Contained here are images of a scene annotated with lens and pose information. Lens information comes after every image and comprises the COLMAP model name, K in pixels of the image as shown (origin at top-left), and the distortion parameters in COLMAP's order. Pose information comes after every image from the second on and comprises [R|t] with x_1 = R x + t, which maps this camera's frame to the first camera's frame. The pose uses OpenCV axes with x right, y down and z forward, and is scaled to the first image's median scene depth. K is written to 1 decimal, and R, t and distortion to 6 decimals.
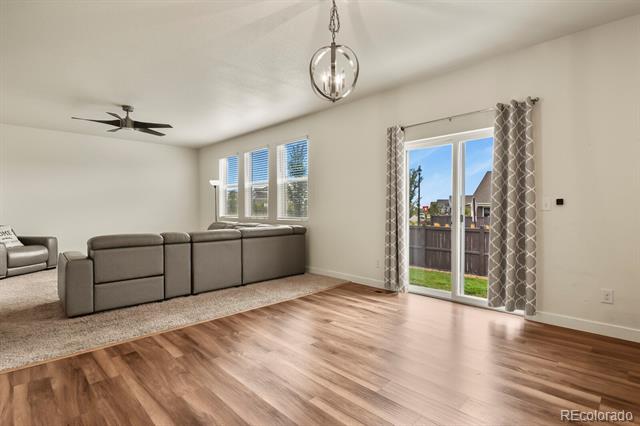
lens RADIAL K [[314.5, 0, 321.1], [0, 314.5, 214.3], [0, 0, 1]] dist [-0.013040, -0.002127]
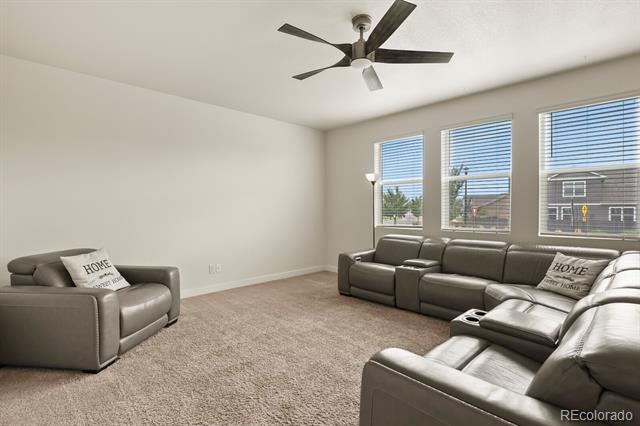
lens RADIAL K [[314.5, 0, 323.6], [0, 314.5, 210.8], [0, 0, 1]] dist [-0.013040, -0.002127]
pose [[0.999933, 0.000706, -0.011539, -0.804245], [-0.000833, 0.999939, -0.011033, -0.036691], [0.011530, 0.011042, 0.999873, 0.583852]]
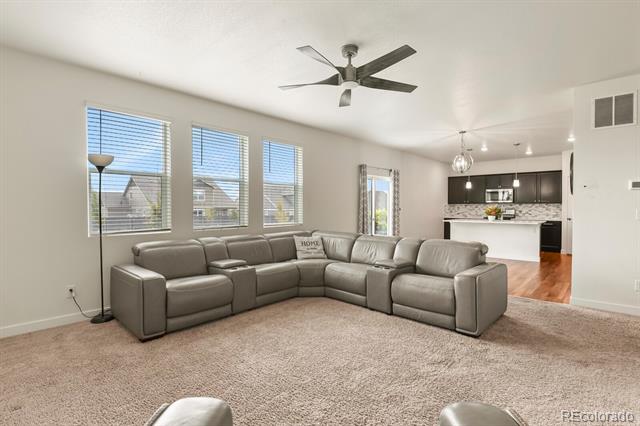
lens RADIAL K [[314.5, 0, 320.1], [0, 314.5, 210.5], [0, 0, 1]] dist [-0.013040, -0.002127]
pose [[-0.037871, -0.009653, 0.999236, -1.463897], [0.018531, 0.999775, 0.010360, -0.051977], [-0.999111, 0.018909, -0.037683, 1.302214]]
